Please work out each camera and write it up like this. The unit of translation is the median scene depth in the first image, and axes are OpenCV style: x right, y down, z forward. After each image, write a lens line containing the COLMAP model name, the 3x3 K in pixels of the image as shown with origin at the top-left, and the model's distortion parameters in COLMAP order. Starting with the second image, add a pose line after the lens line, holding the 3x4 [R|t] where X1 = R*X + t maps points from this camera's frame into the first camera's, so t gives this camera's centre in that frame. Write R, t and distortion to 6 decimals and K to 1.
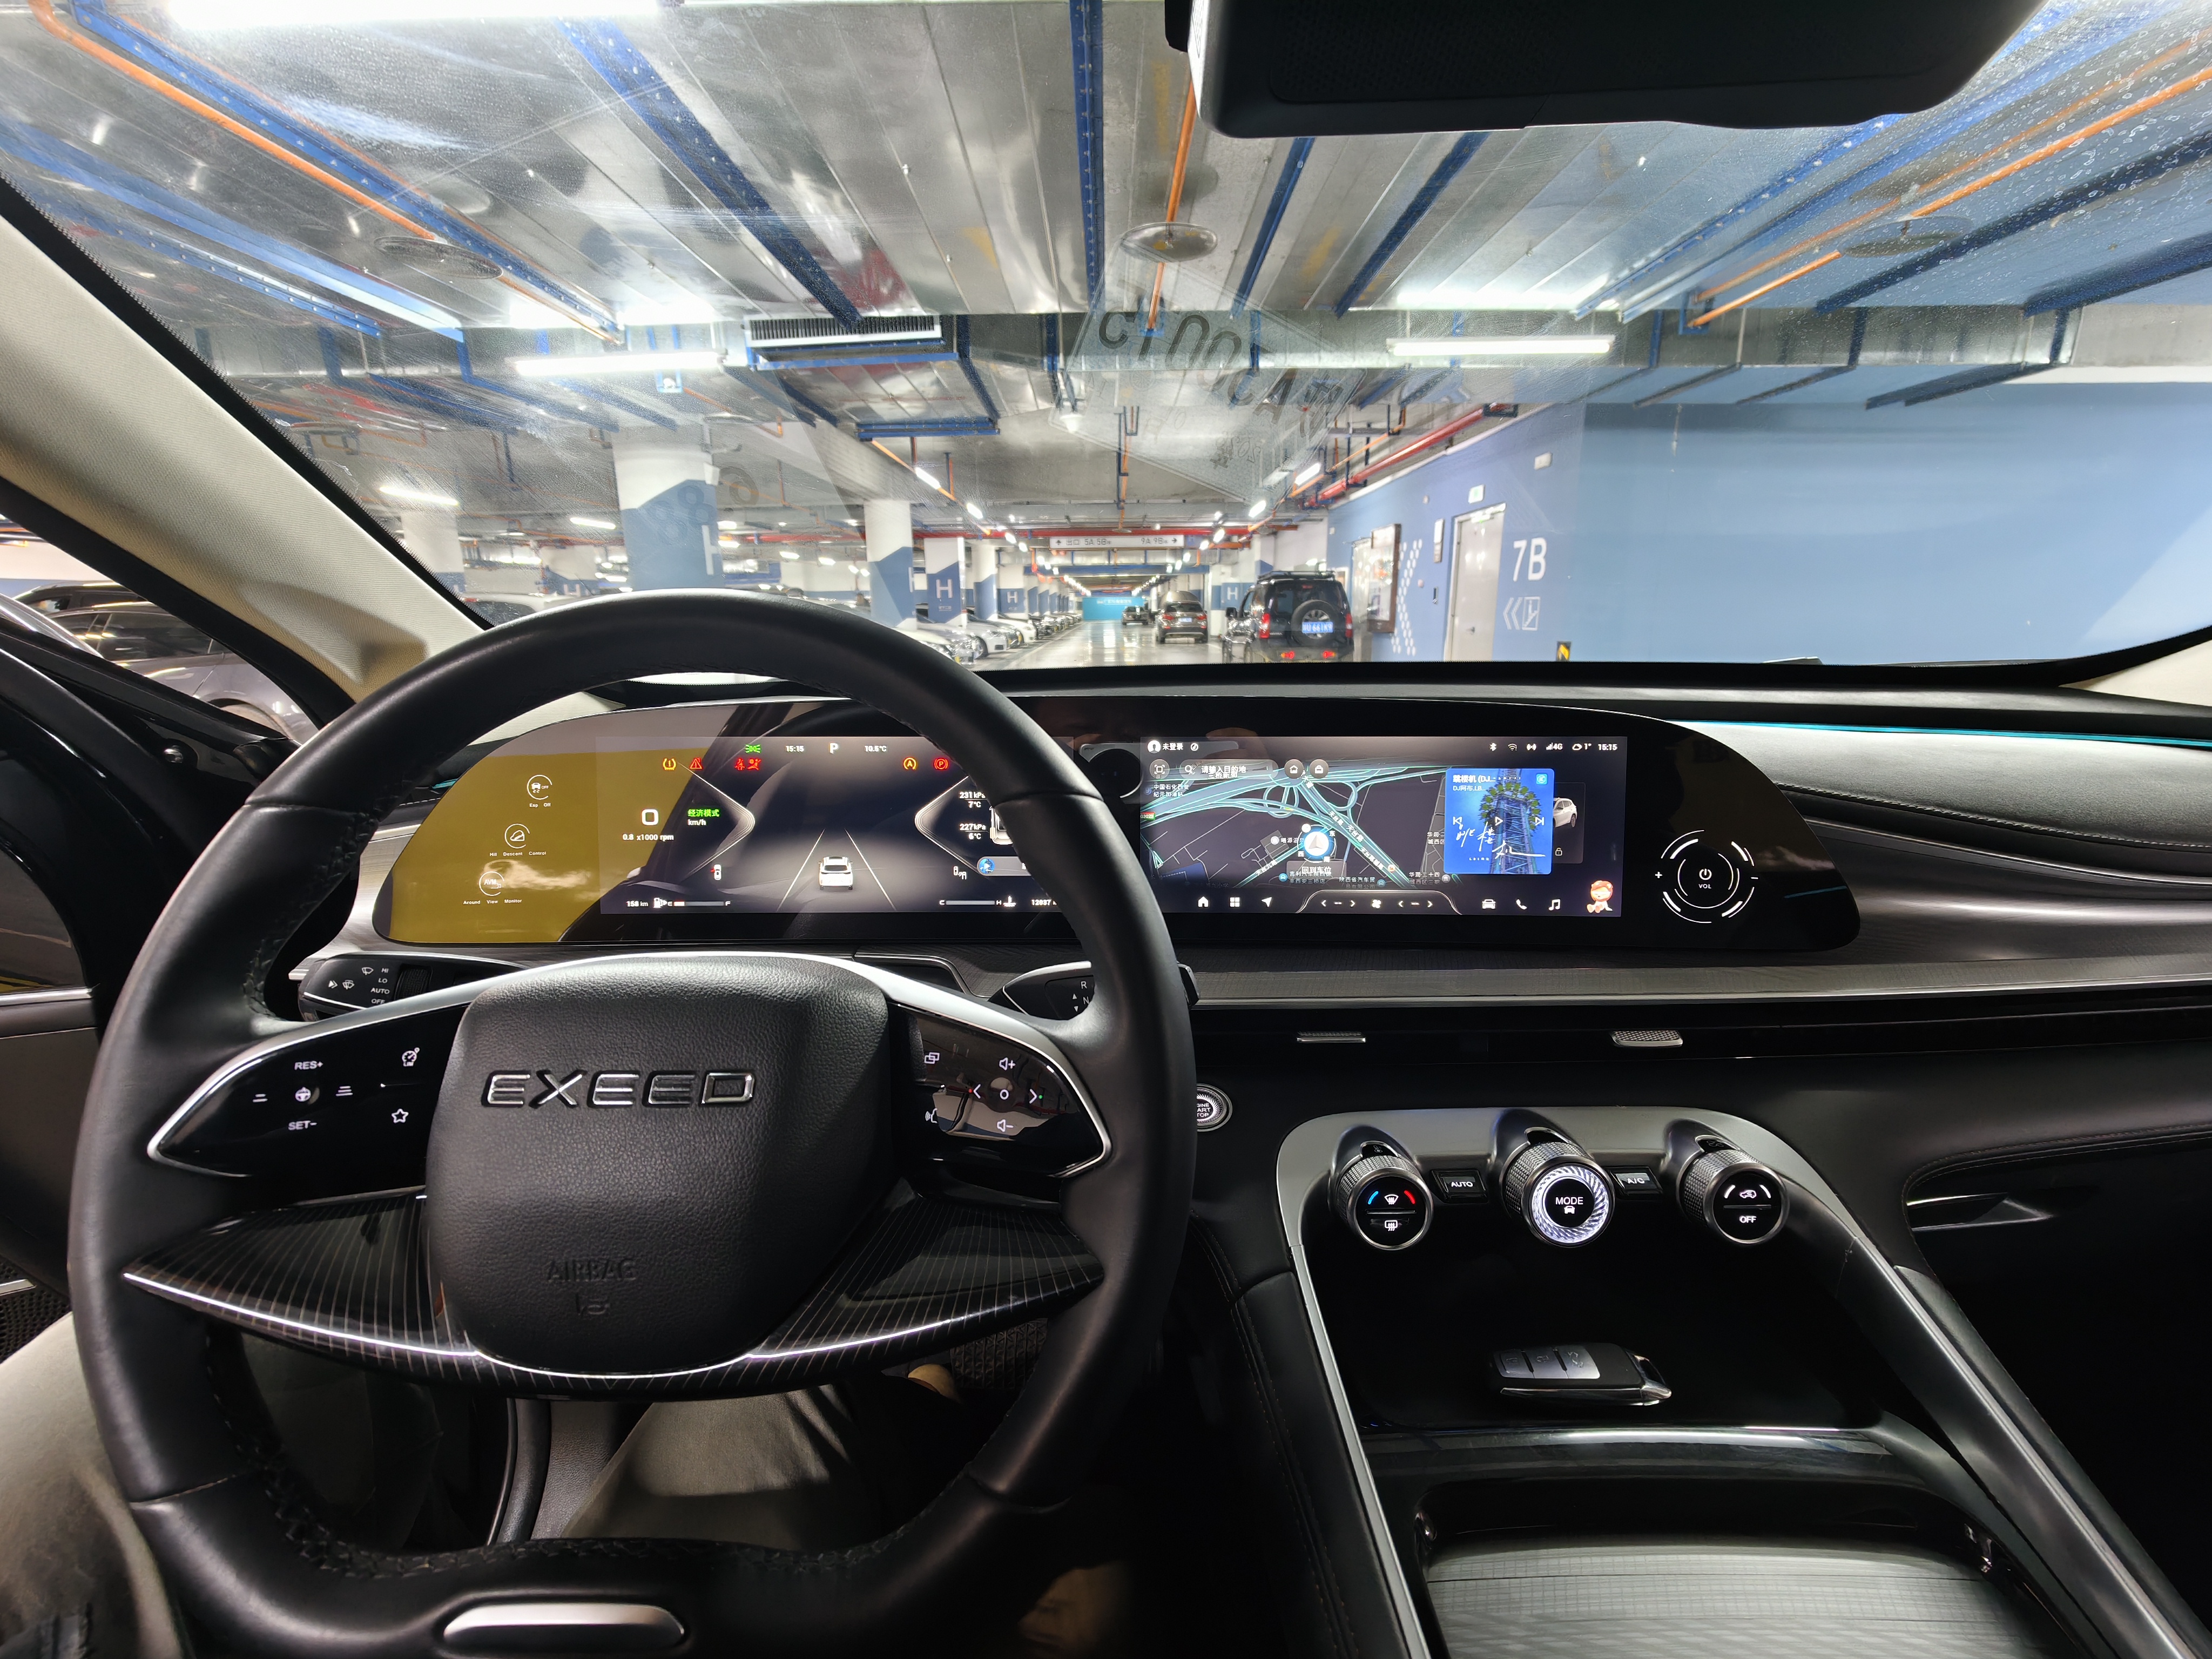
lens RADIAL K [[878.4, 0, 1105.6], [0, 878.4, 832.8], [0, 0, 1]] dist [-0.015365, 0.004001]
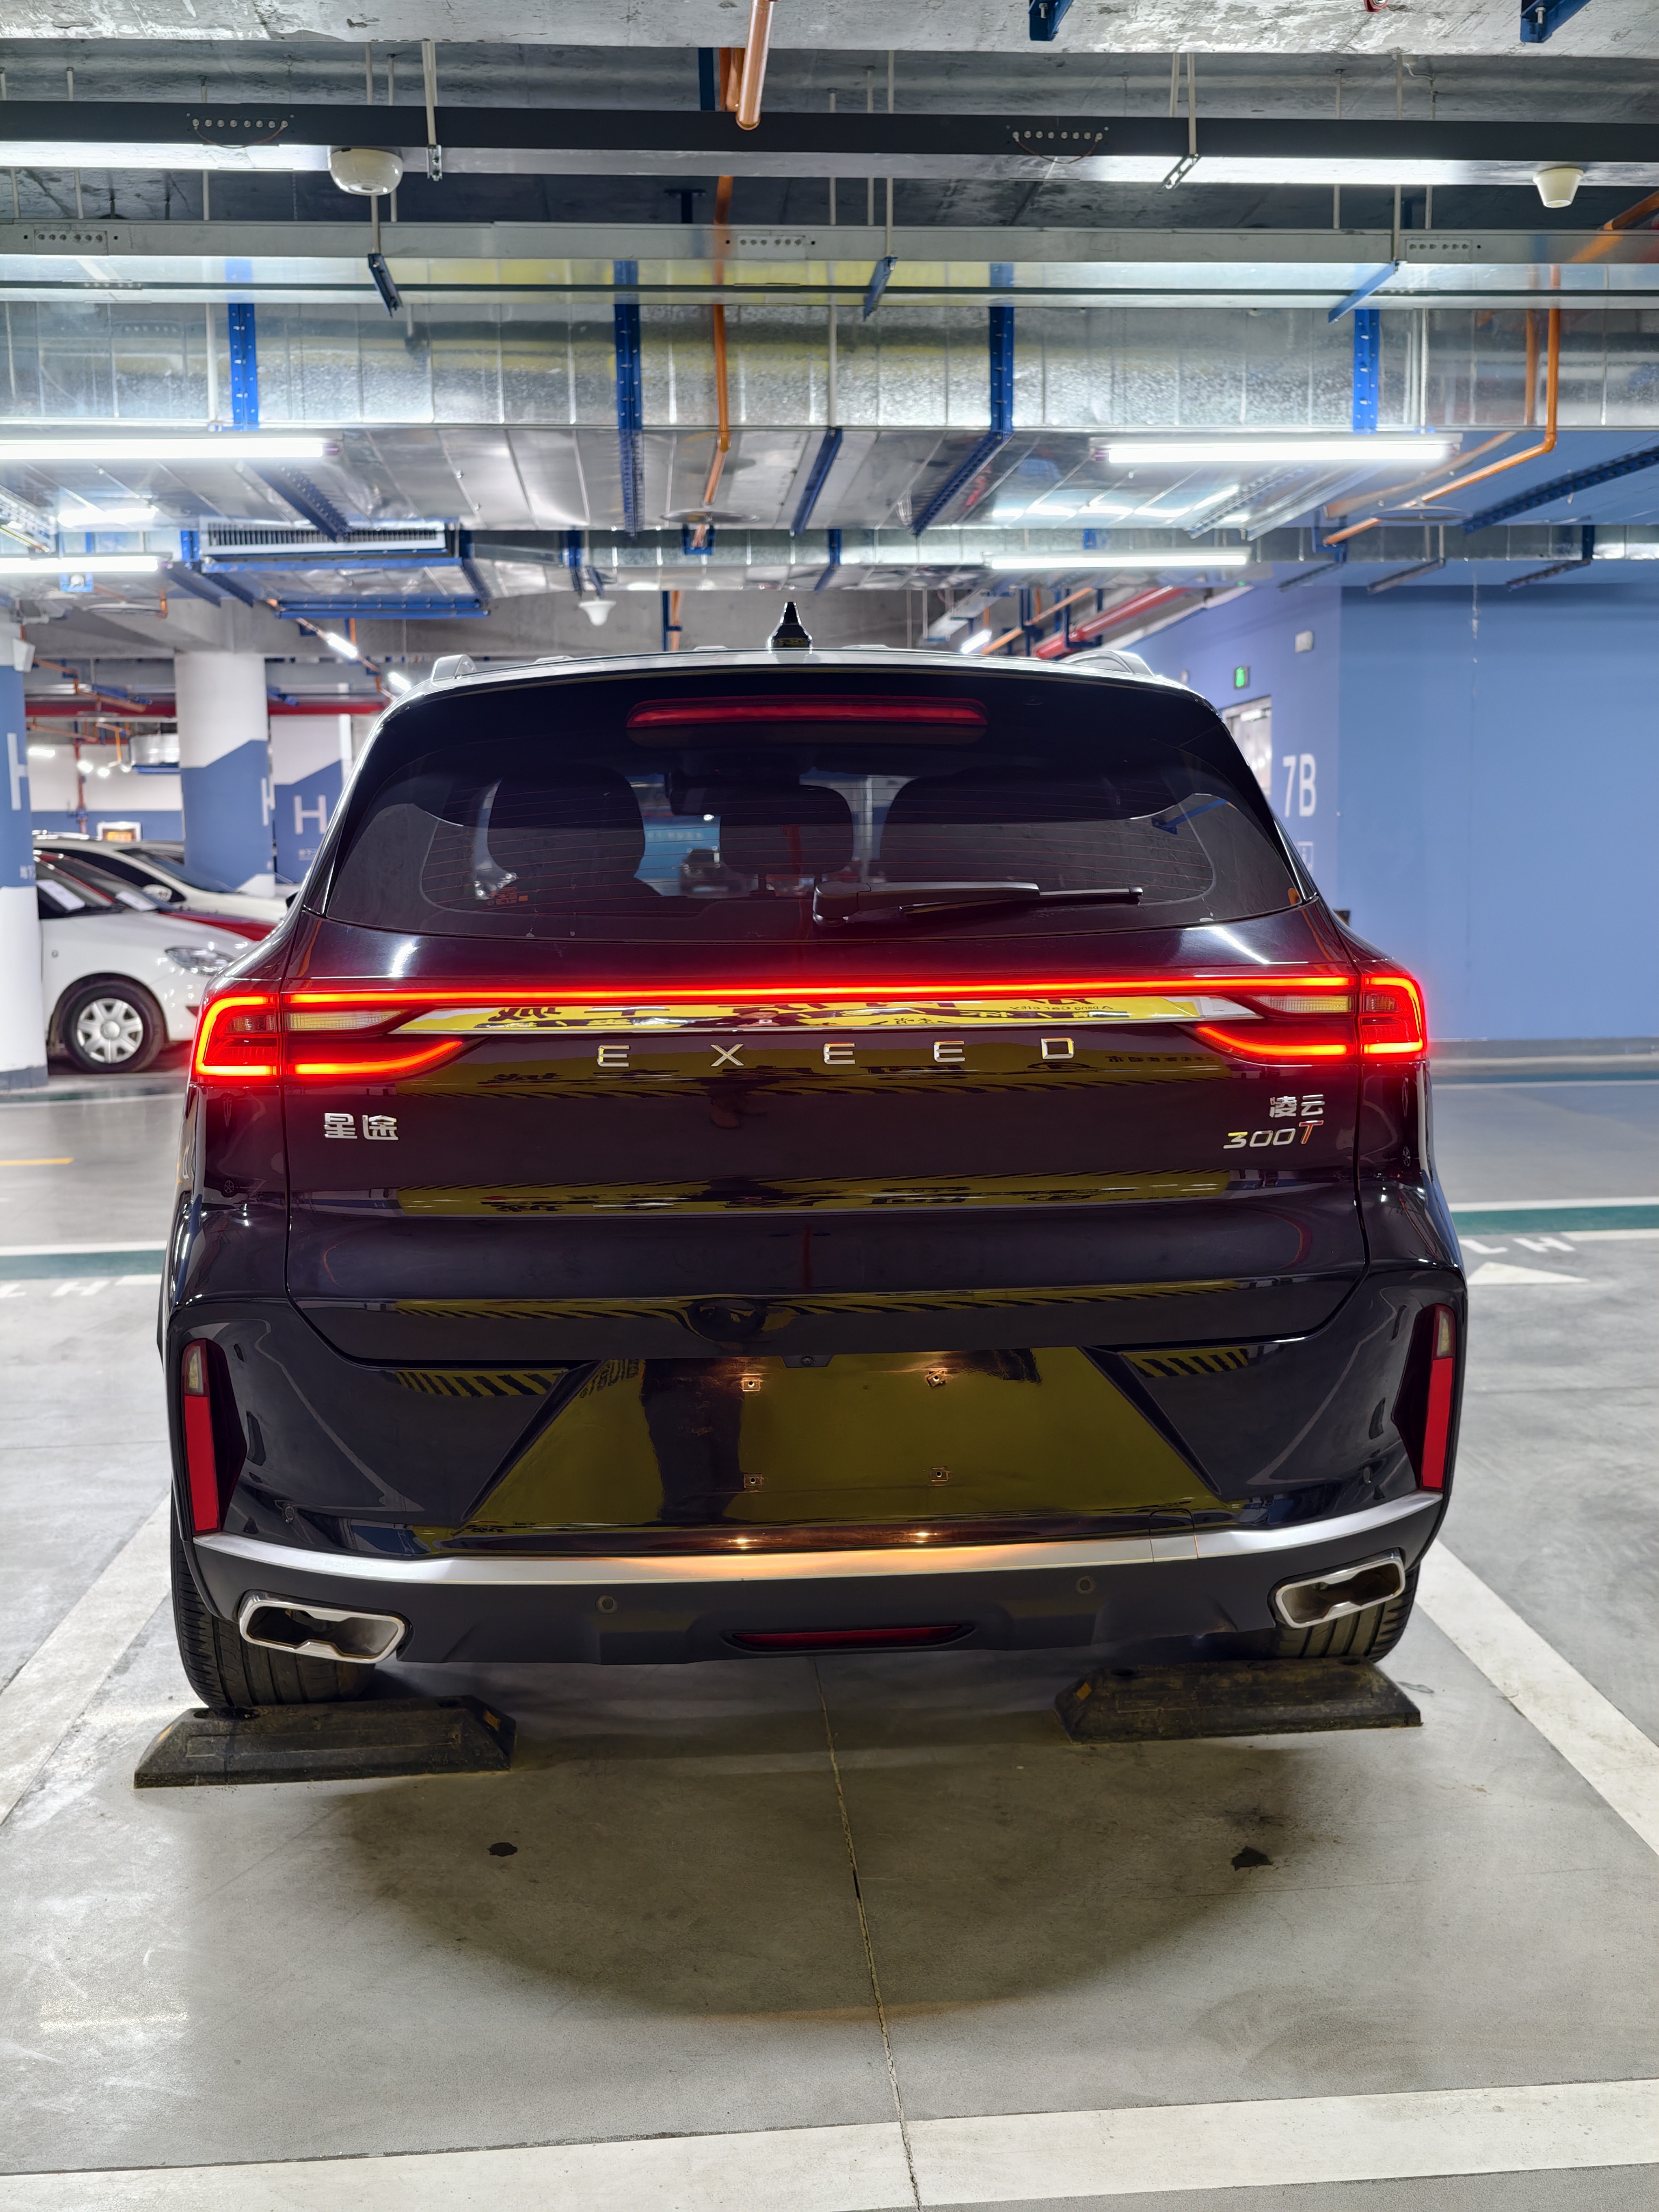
lens RADIAL K [[2348.2, 0, 839.9], [0, 2348.2, 1126.4], [0, 0, 1]] dist [0.020905, 0.000000]
pose [[0.996413, -0.013001, 0.083623, -0.008758], [0.023719, 0.991427, -0.128492, 0.273574], [-0.081235, 0.130015, 0.988179, -1.172905]]
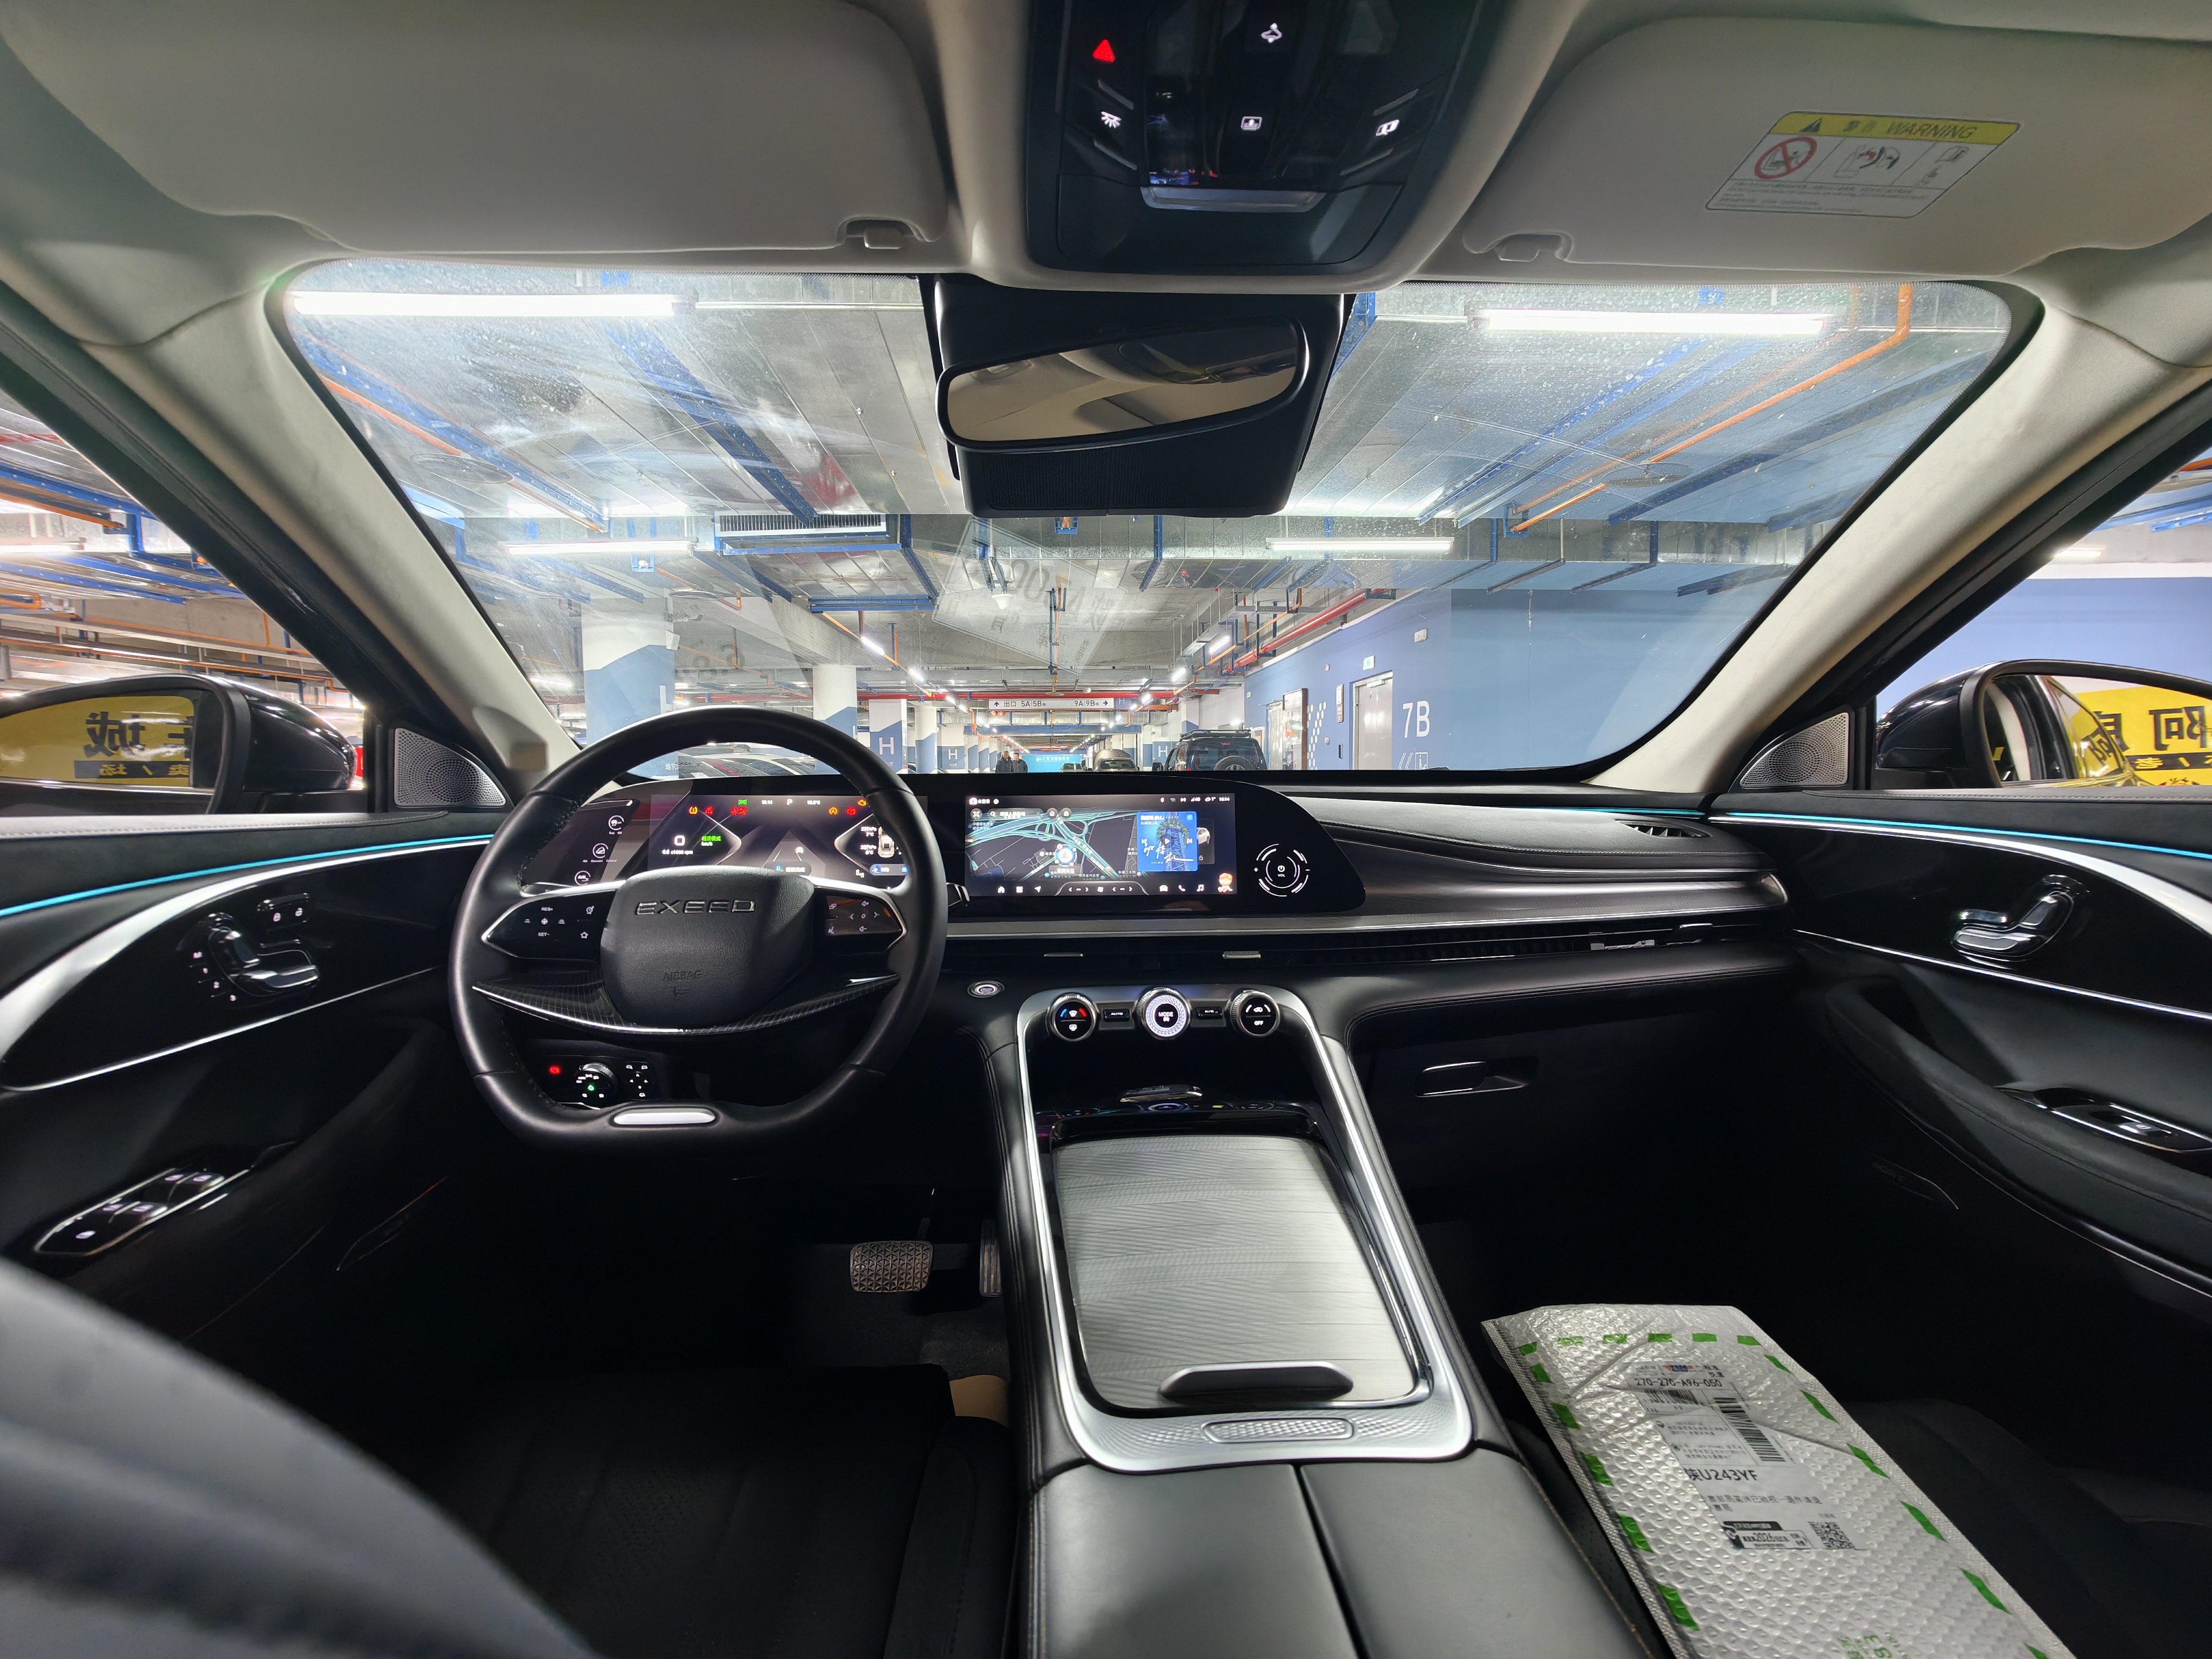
lens RADIAL K [[878.4, 0, 1089.9], [0, 878.4, 831.0], [0, 0, 1]] dist [-0.015365, 0.004001]
pose [[0.998781, -0.001696, 0.049334, 0.025210], [0.010365, 0.984333, -0.176017, 0.034214], [-0.048263, 0.176314, 0.983150, -0.091950]]
